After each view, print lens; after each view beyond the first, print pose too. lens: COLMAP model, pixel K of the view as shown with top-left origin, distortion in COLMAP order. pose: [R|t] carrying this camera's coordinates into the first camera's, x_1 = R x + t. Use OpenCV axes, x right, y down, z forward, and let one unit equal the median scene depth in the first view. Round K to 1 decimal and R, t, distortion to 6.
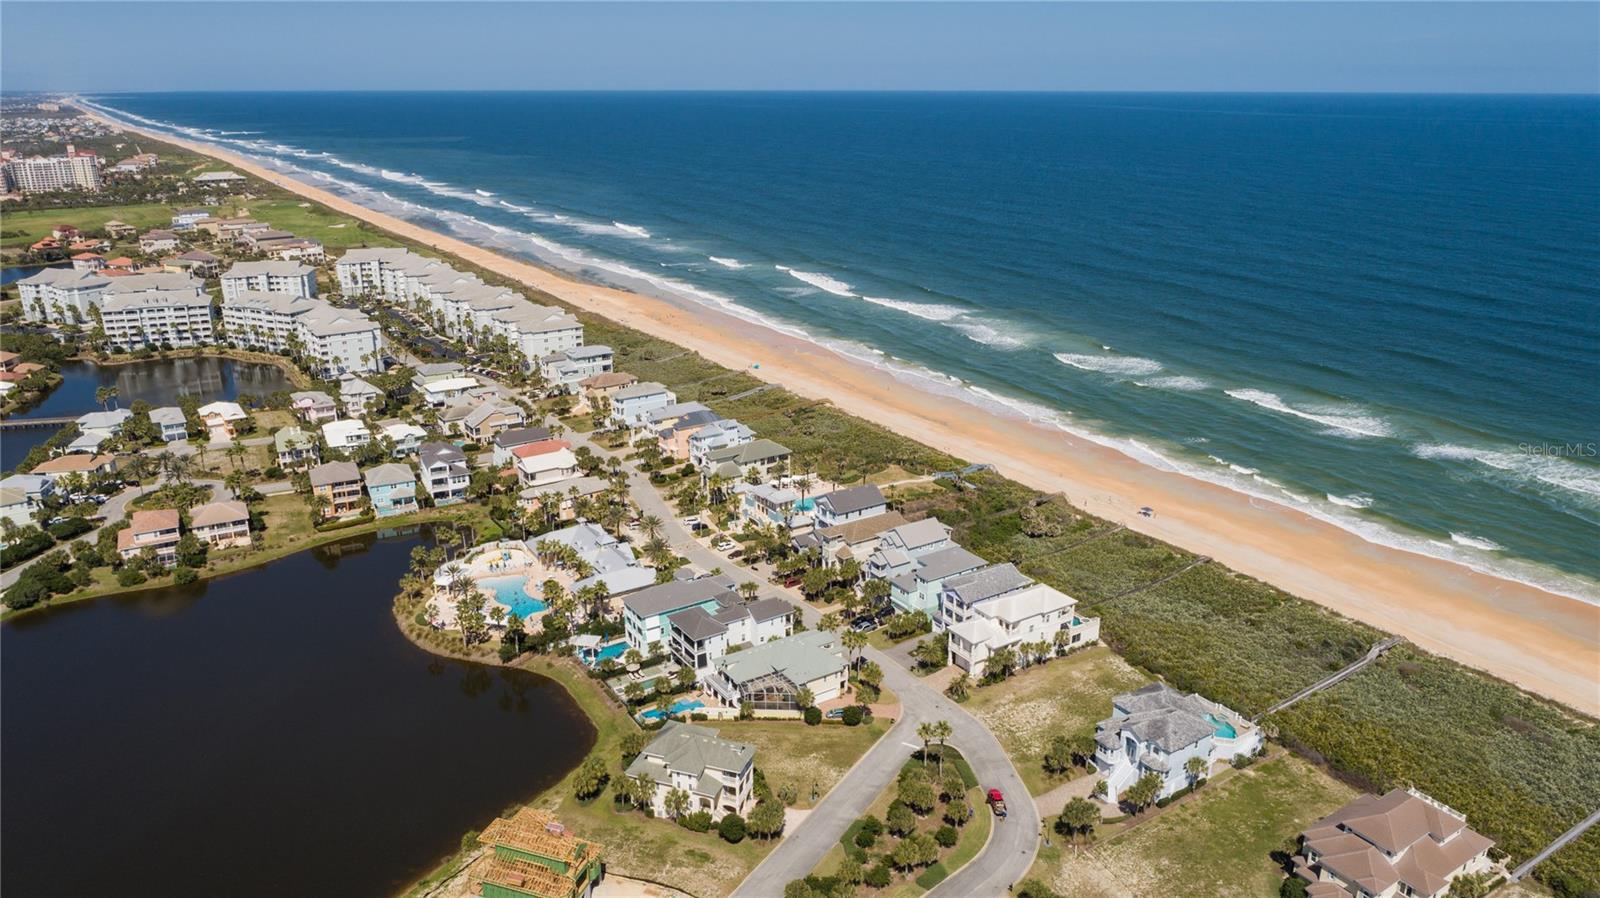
lens RADIAL K [[1032.5, 0, 800.0], [0, 1032.5, 449.0], [0, 0, 1]] dist [-0.006918, 0.001926]
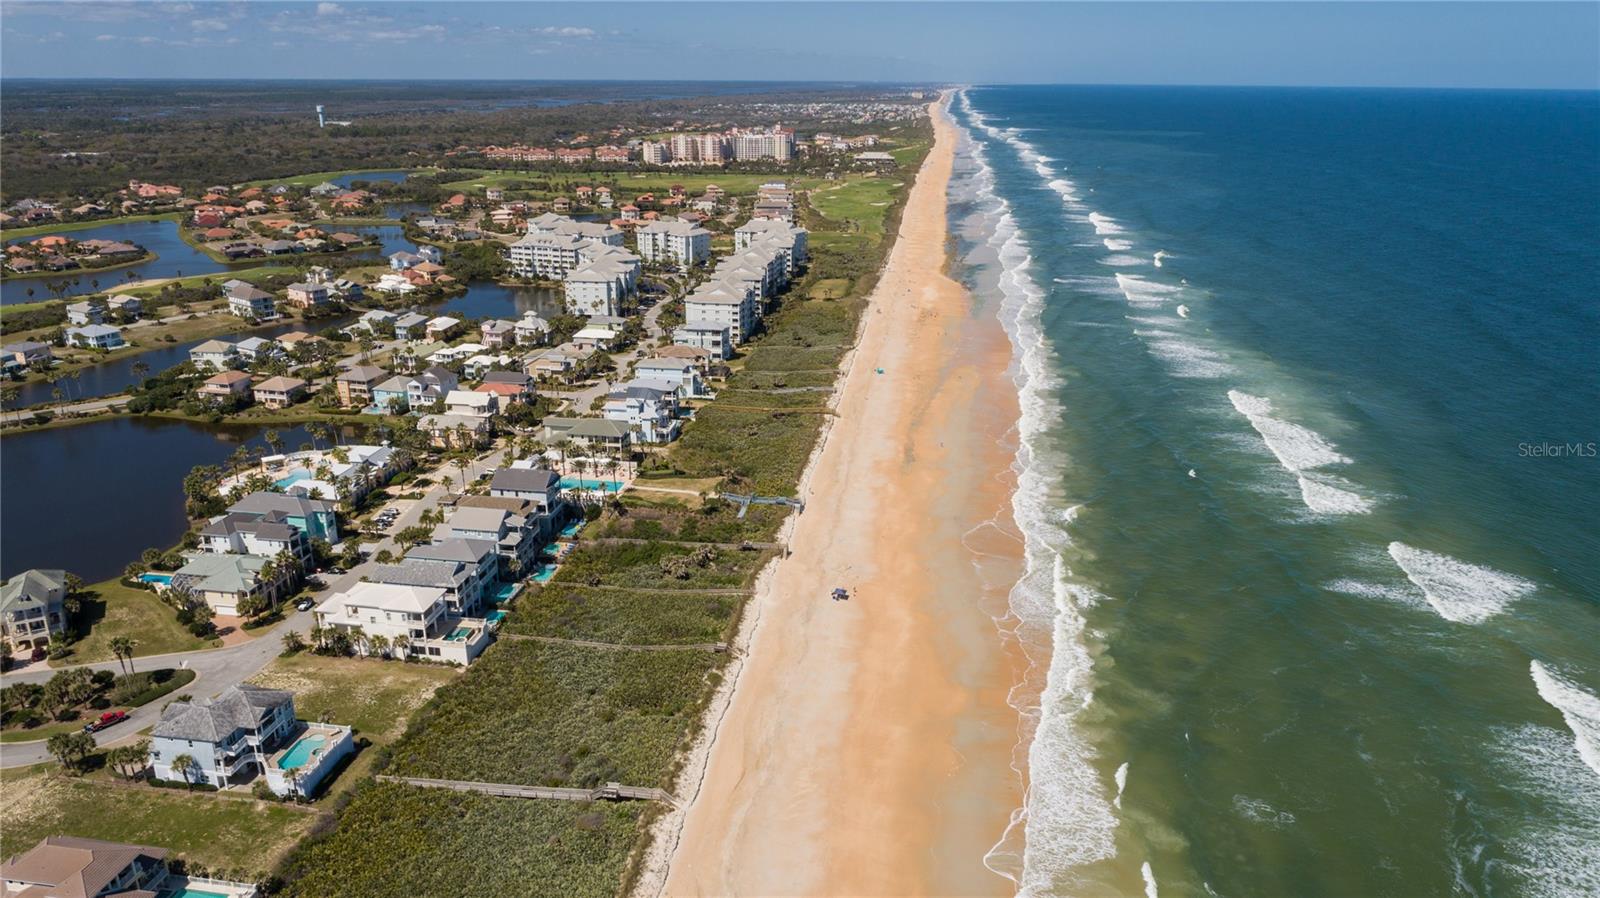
lens RADIAL K [[1032.5, 0, 800.0], [0, 1032.5, 449.0], [0, 0, 1]] dist [-0.006918, 0.001926]
pose [[0.761267, 0.222578, -0.609042, 0.648680], [-0.218998, 0.972307, 0.081601, -0.092764], [0.610339, 0.071258, 0.788929, 0.264542]]
